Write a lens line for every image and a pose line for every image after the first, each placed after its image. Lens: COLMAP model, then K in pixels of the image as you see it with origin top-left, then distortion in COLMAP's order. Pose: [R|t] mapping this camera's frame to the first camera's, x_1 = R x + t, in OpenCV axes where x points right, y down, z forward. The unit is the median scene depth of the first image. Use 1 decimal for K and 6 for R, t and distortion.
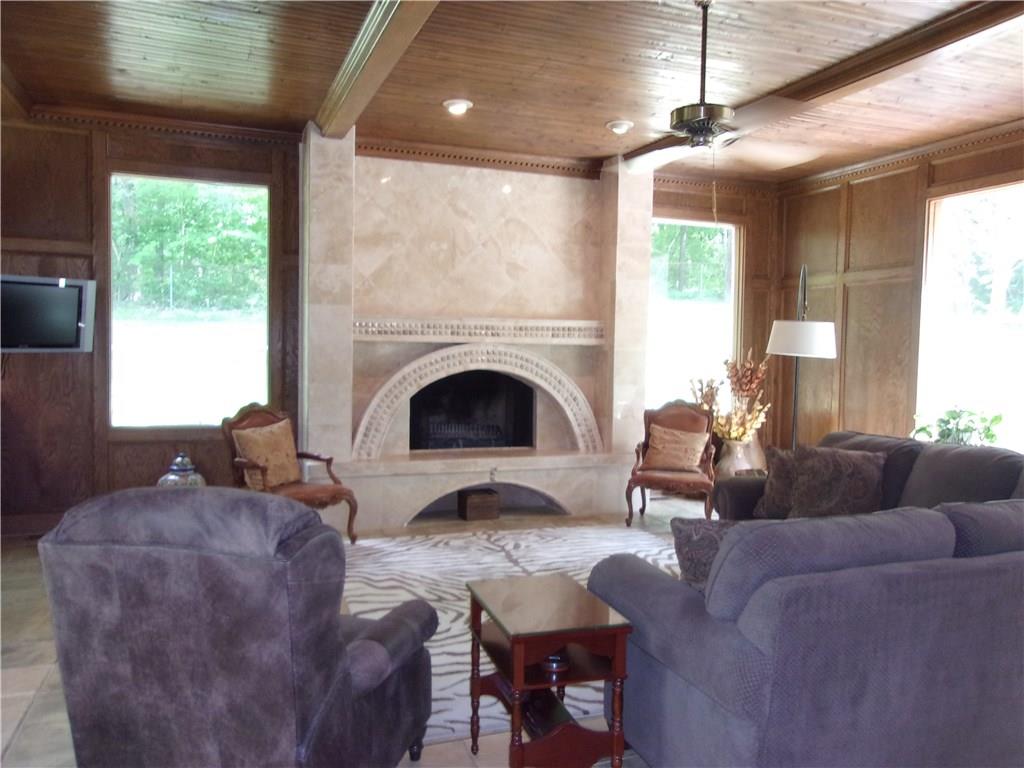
lens RADIAL K [[800.6, 0, 511.8], [0, 800.6, 383.3], [0, 0, 1]] dist [-0.010318, 0.015378]
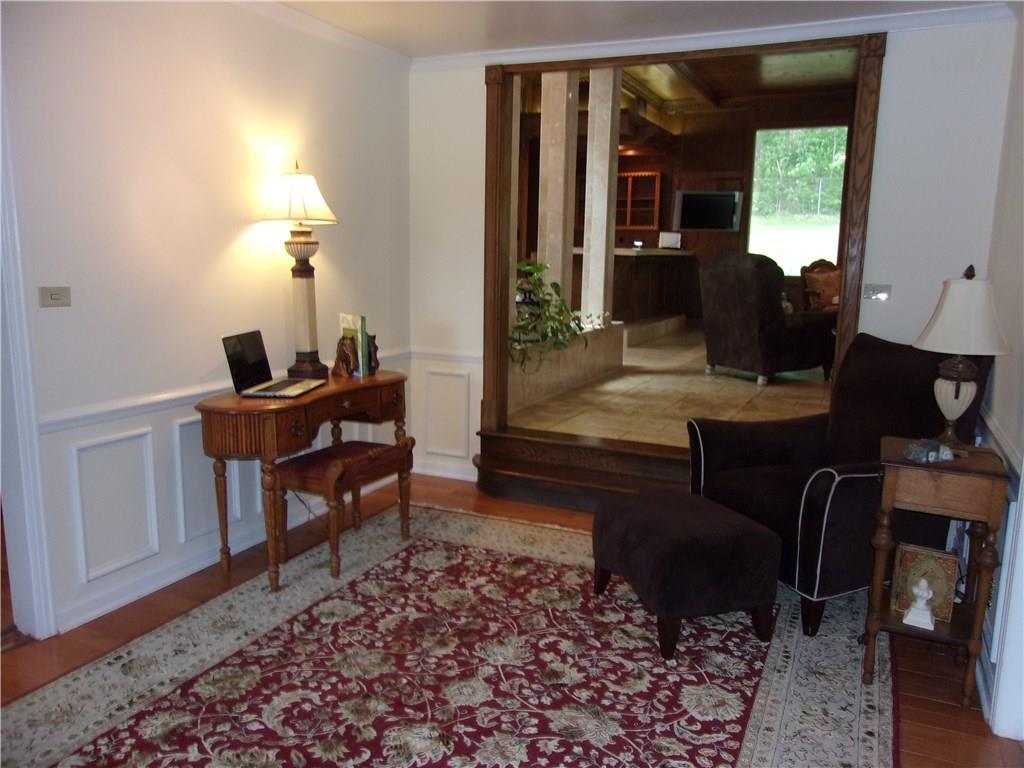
lens RADIAL K [[800.6, 0, 514.4], [0, 800.6, 388.0], [0, 0, 1]] dist [-0.010318, 0.015378]
pose [[0.693937, 0.119042, -0.710127, 0.404360], [-0.042176, 0.991265, 0.124957, 0.095511], [0.718799, -0.056762, 0.692897, -0.581184]]
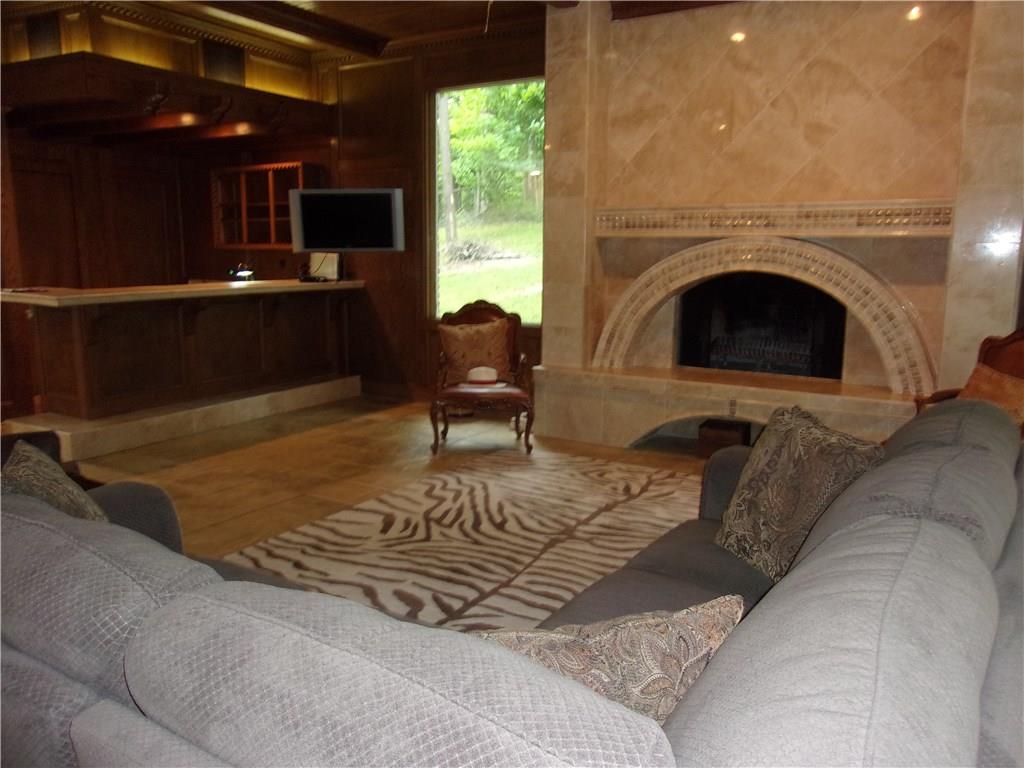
lens RADIAL K [[800.6, 0, 521.2], [0, 800.6, 379.5], [0, 0, 1]] dist [-0.010318, 0.015378]
pose [[0.620752, 0.113712, -0.775717, 0.439853], [-0.030941, 0.992208, 0.120687, -0.000087], [0.783396, -0.050915, 0.619434, 0.348410]]
